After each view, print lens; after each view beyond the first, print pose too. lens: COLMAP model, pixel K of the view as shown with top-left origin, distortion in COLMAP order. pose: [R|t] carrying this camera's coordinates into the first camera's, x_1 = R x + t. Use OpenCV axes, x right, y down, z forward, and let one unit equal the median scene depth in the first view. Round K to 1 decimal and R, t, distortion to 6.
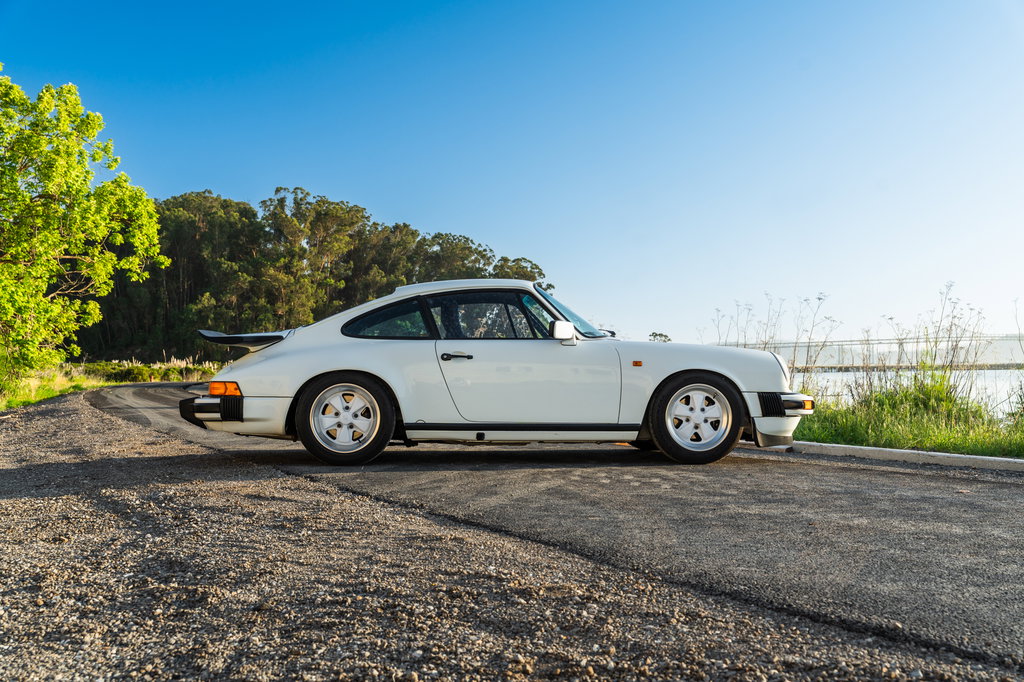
lens RADIAL K [[1092.2, 0, 507.2], [0, 1092.2, 335.8], [0, 0, 1]] dist [0.015580, 0.000000]
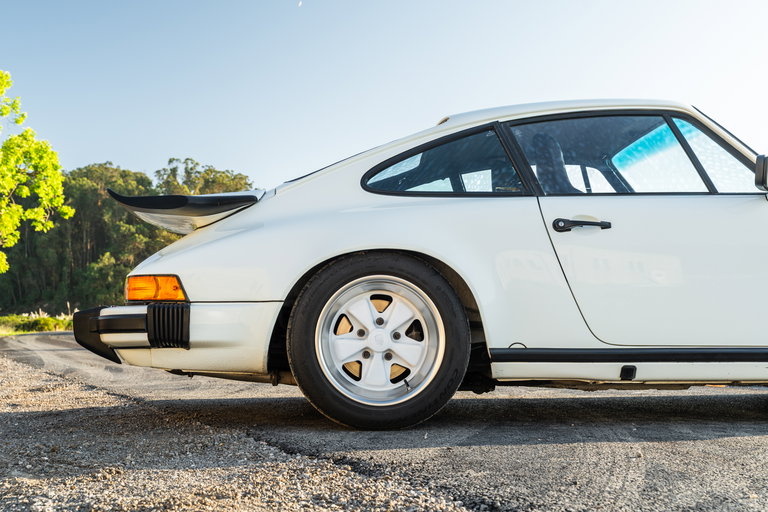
lens RADIAL K [[970.7, 0, 353.7], [0, 970.7, 227.0], [0, 0, 1]] dist [0.000891, 0.000000]
pose [[0.999761, -0.011090, -0.018838, -0.124051], [0.009847, 0.997845, -0.064865, 0.041672], [0.019517, 0.064664, 0.997716, 0.427901]]
